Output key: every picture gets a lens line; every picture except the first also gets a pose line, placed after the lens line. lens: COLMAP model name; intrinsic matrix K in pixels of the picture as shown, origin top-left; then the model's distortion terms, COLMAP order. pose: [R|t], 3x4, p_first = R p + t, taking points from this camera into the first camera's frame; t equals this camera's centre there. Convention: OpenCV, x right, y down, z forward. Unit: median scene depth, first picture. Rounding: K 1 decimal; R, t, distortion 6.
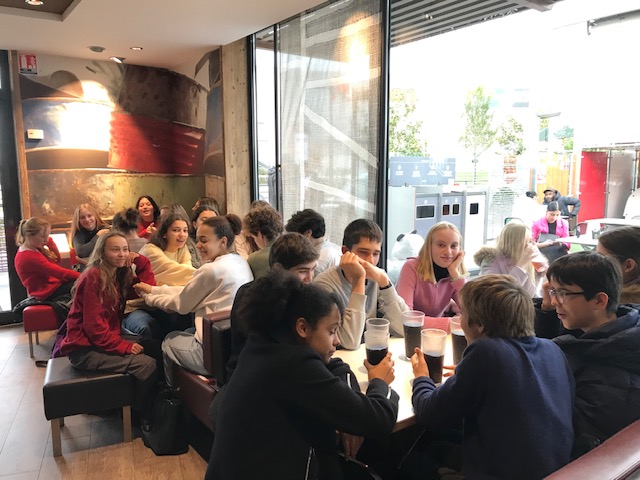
lens RADIAL K [[512.3, 0, 318.4], [0, 512.3, 239.8], [0, 0, 1]] dist [0.007601, -0.024612]
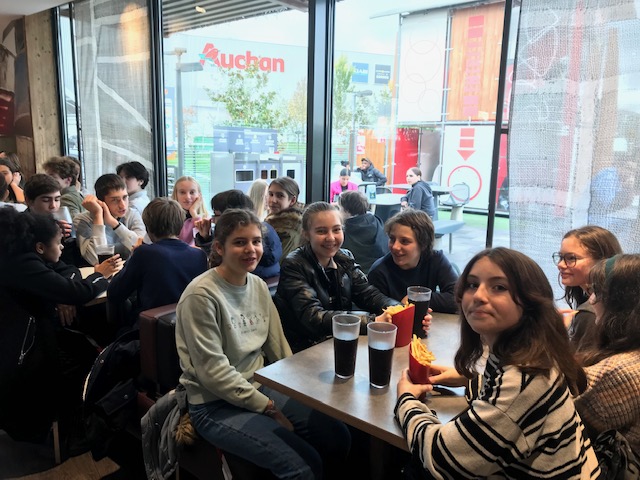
lens RADIAL K [[512.3, 0, 323.1], [0, 512.3, 238.9], [0, 0, 1]] dist [0.007601, -0.024612]
pose [[0.969143, -0.014118, 0.246095, 0.144913], [0.000292, 0.998424, 0.056128, 0.031493], [-0.246500, -0.054324, 0.967619, -0.218797]]
